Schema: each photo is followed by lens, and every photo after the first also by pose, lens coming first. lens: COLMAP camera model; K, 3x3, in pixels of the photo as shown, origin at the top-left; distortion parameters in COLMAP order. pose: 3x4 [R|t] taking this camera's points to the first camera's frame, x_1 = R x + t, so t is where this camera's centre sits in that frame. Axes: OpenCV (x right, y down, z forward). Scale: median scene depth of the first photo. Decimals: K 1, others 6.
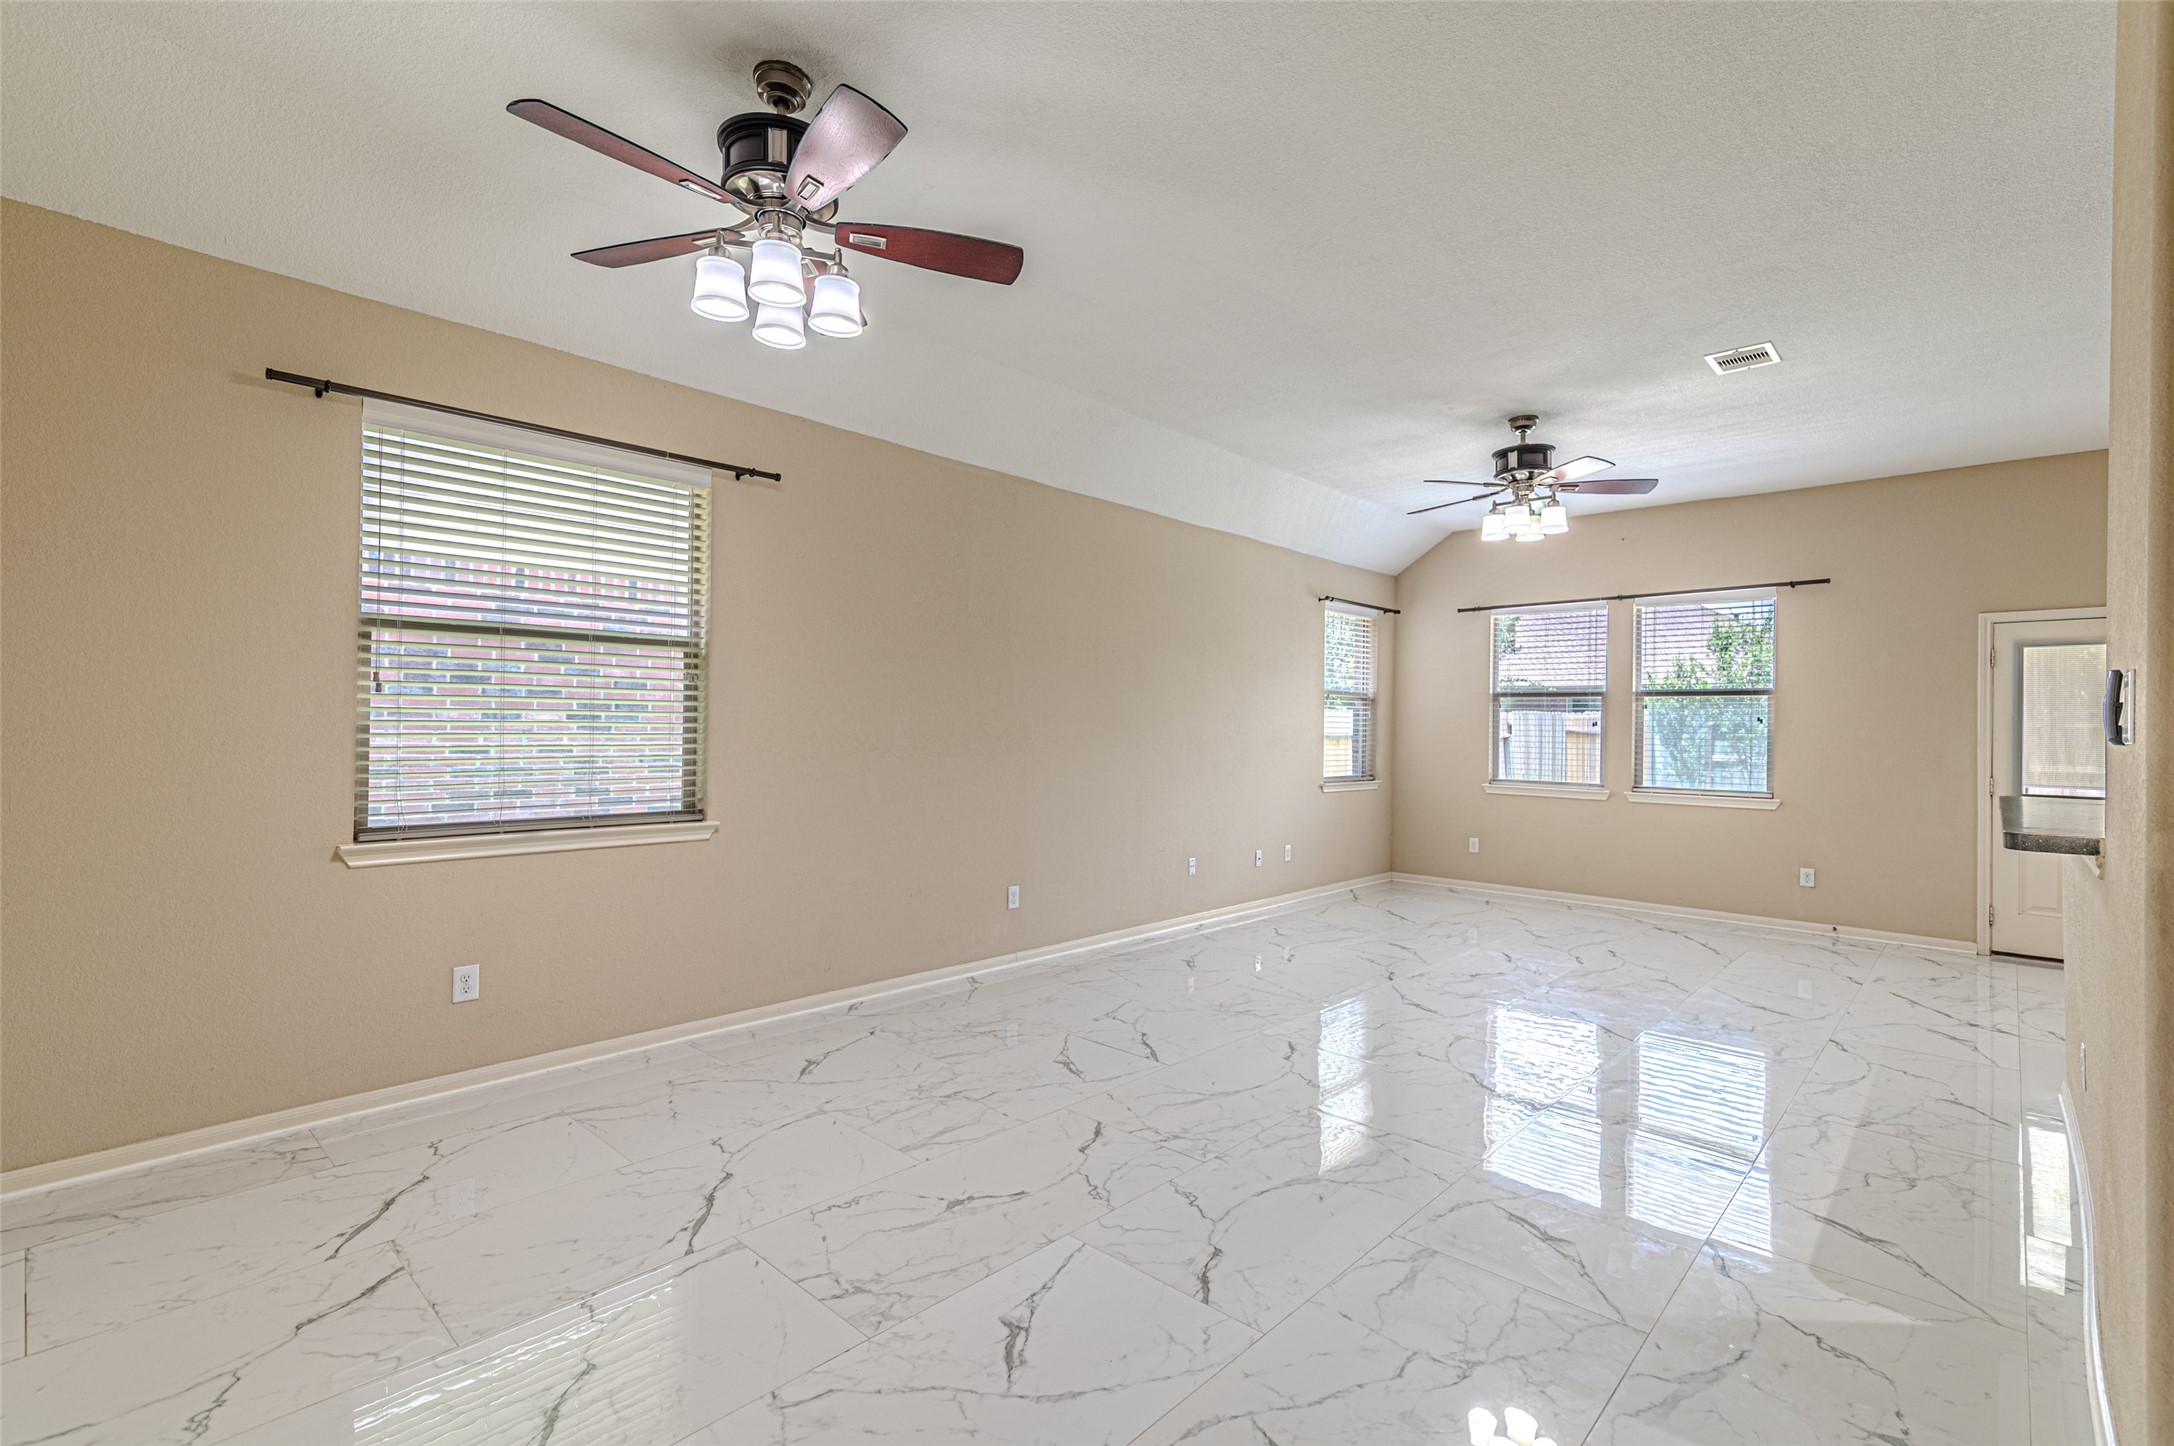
lens RADIAL K [[990.5, 0, 1114.1], [0, 990.5, 724.6], [0, 0, 1]] dist [0.016577, -0.001228]
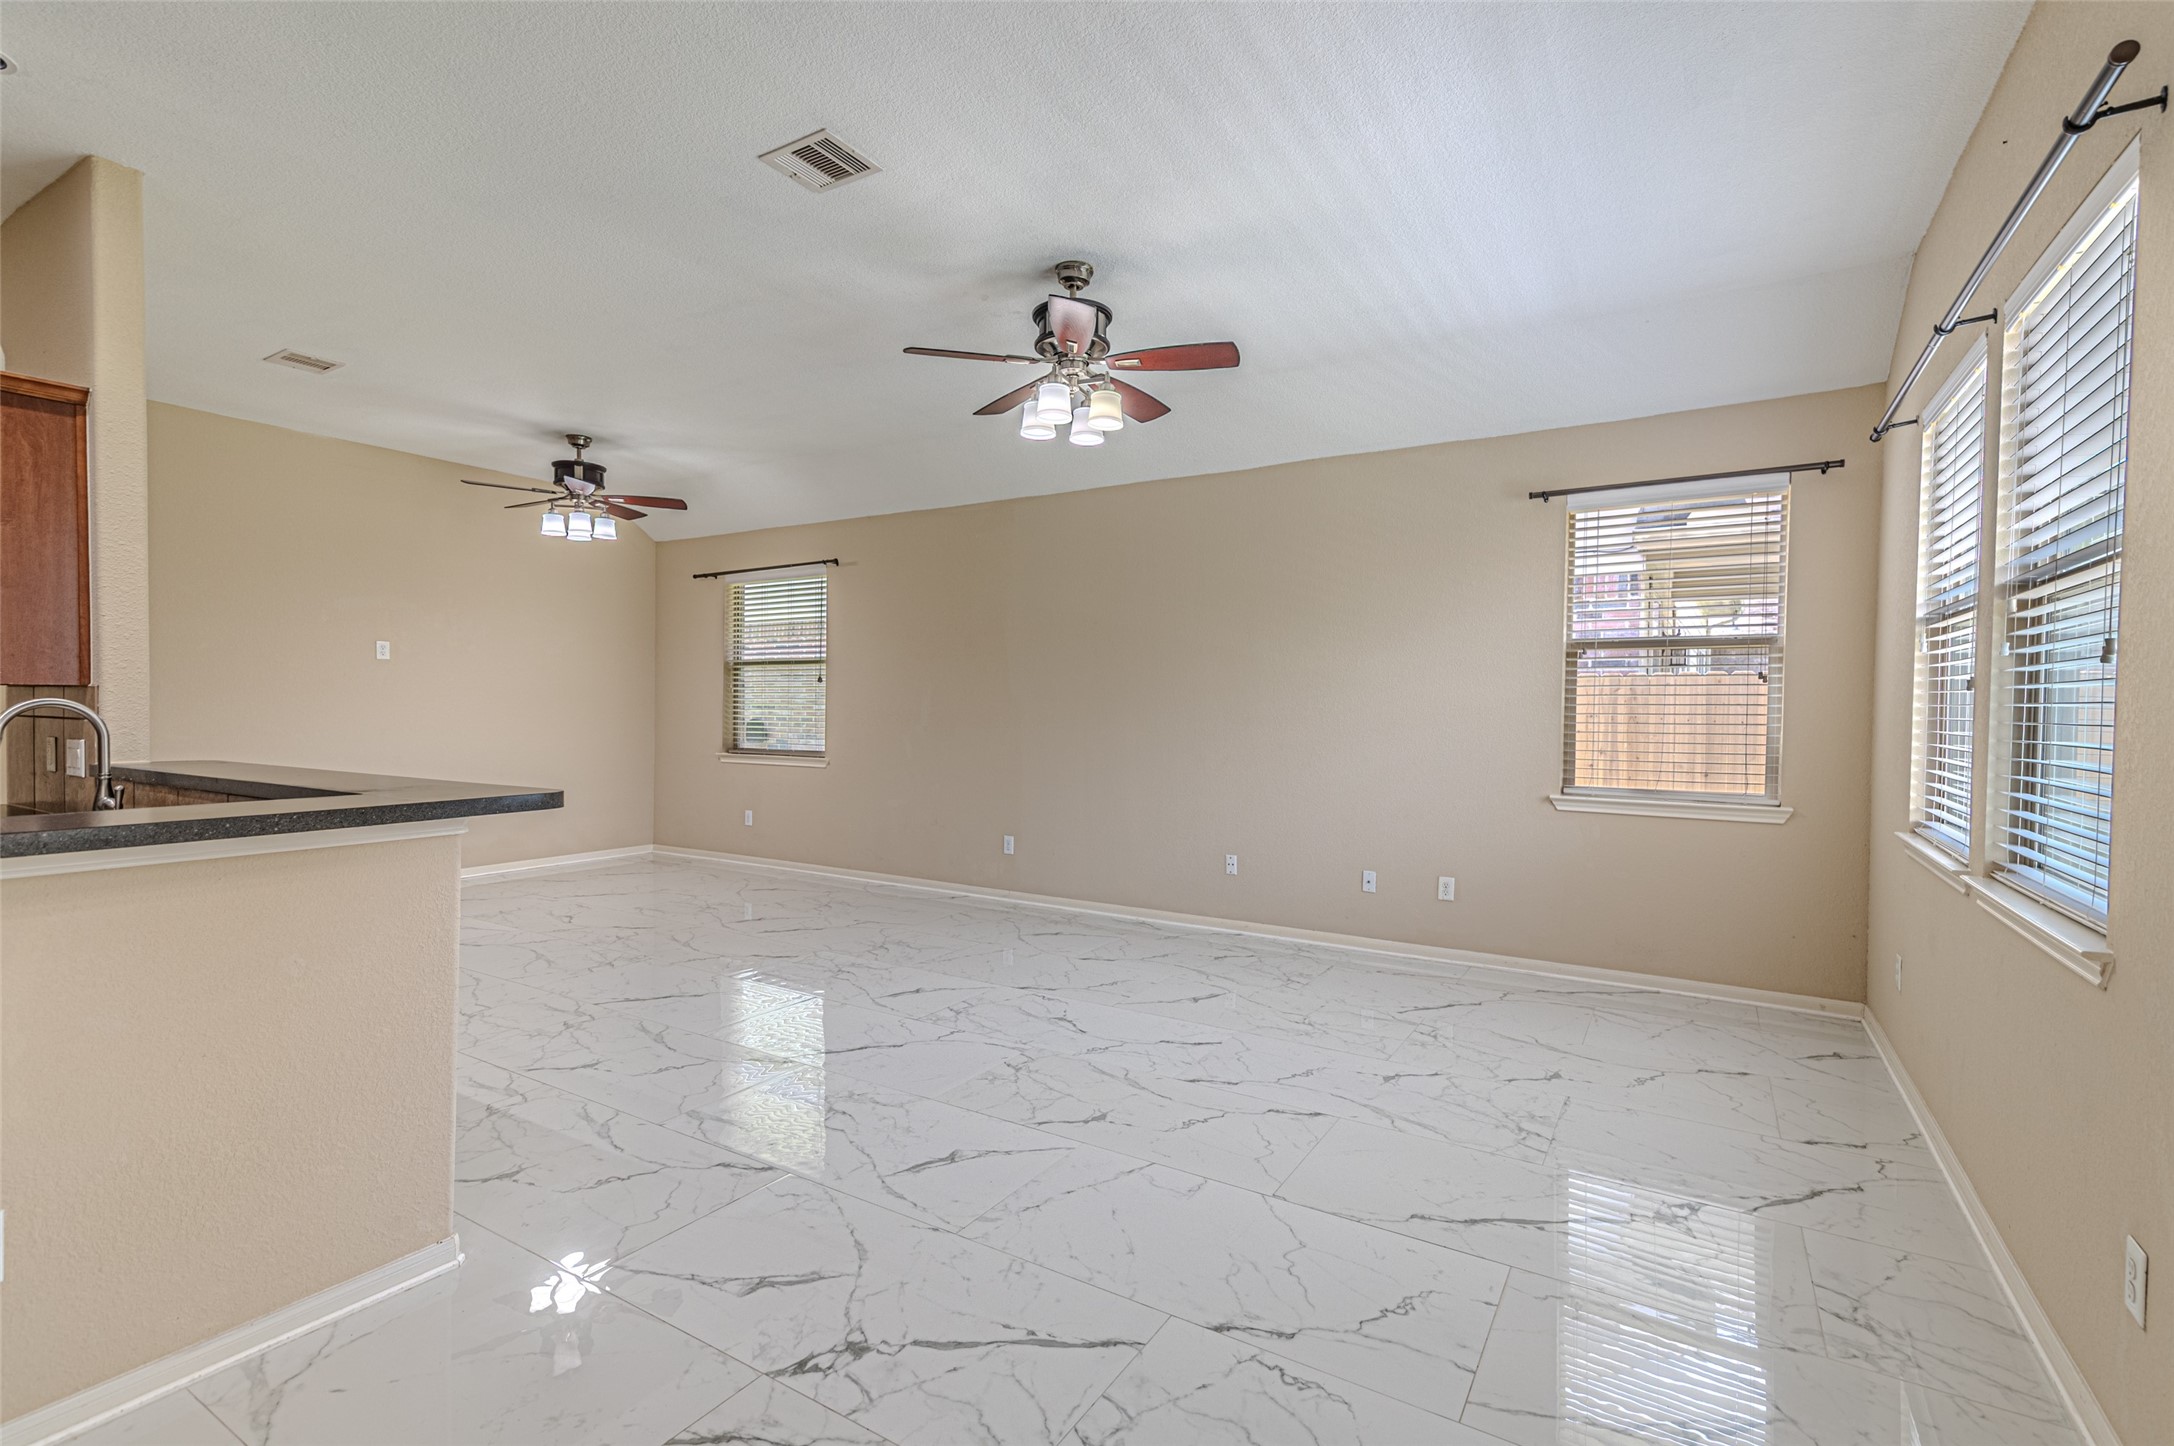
lens RADIAL K [[990.5, 0, 1095.6], [0, 990.5, 720.1], [0, 0, 1]] dist [0.016577, -0.001228]
pose [[0.170646, 0.000193, -0.985332, 0.980126], [-0.001266, 0.999999, -0.000023, 0.017574], [0.985332, 0.001251, 0.170647, 0.768174]]
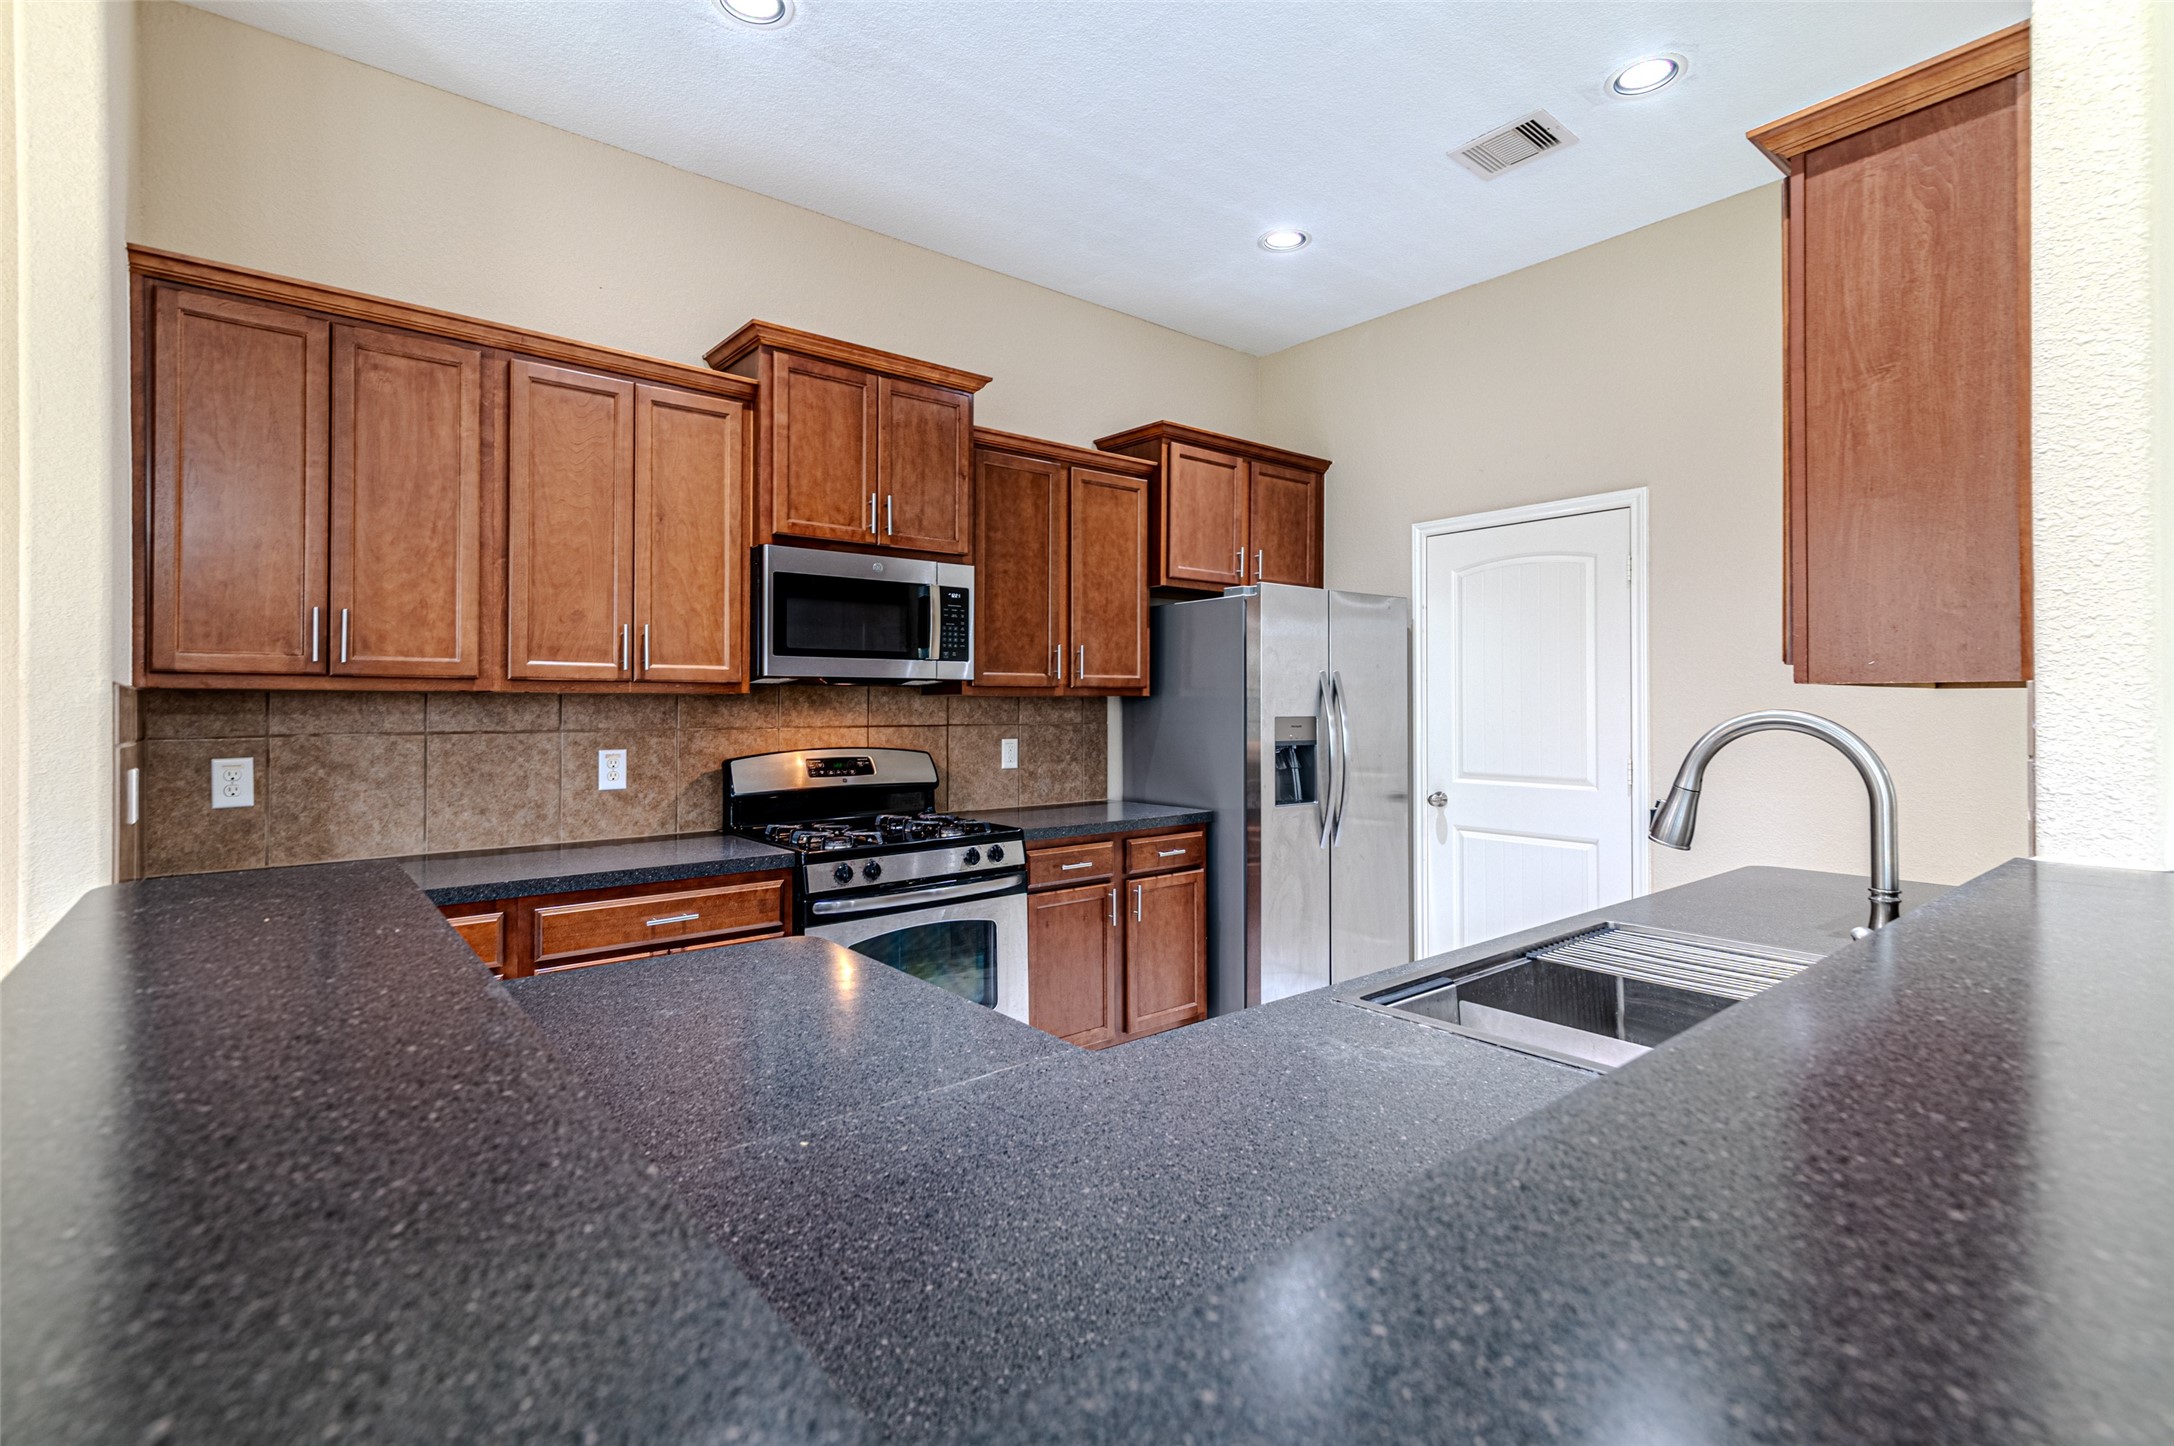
lens RADIAL K [[990.5, 0, 1059.7], [0, 990.5, 700.2], [0, 0, 1]] dist [0.016577, -0.001228]
pose [[-0.984562, -0.014619, 0.174426, 0.553671], [-0.016235, 0.999837, -0.007842, 0.009567], [-0.174283, -0.010552, -0.984639, 0.609293]]
